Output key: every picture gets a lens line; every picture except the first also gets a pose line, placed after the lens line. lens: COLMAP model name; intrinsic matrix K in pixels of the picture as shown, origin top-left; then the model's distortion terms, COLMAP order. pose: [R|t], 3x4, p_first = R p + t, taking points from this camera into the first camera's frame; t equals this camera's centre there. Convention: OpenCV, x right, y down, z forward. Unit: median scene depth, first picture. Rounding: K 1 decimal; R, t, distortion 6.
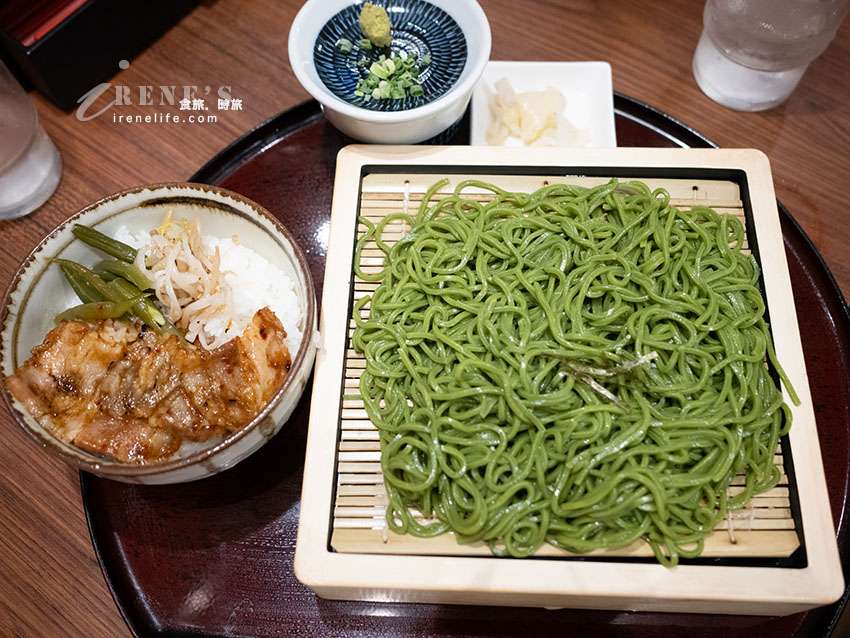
lens RADIAL K [[846.8, 0, 425.0], [0, 846.8, 319.0], [0, 0, 1]] dist [-0.014859, 0.011212]
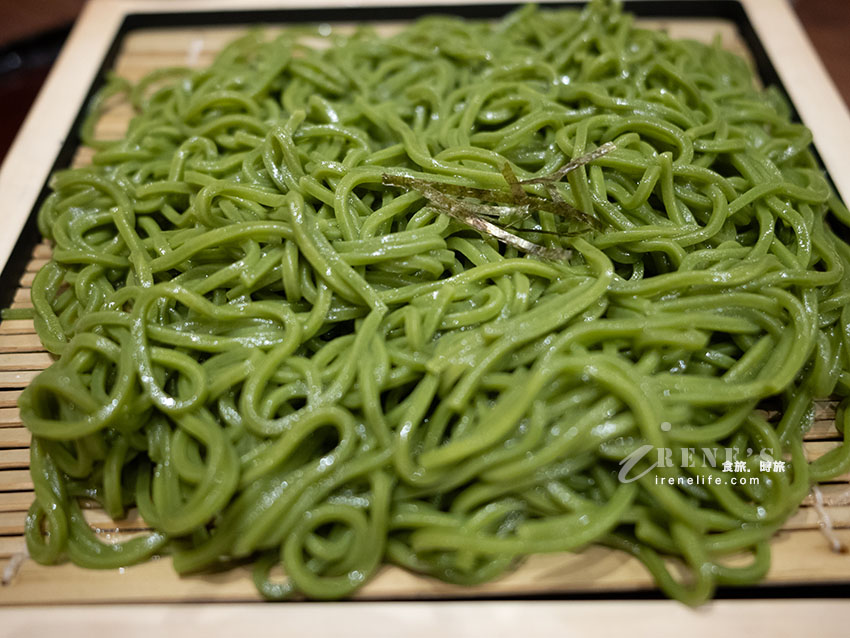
lens RADIAL K [[846.8, 0, 425.0], [0, 846.8, 319.0], [0, 0, 1]] dist [-0.014859, 0.011212]
pose [[0.999432, -0.028379, 0.018183, 0.152104], [0.032328, 0.959756, -0.278969, 0.258340], [-0.009534, 0.279399, 0.960128, 0.555813]]
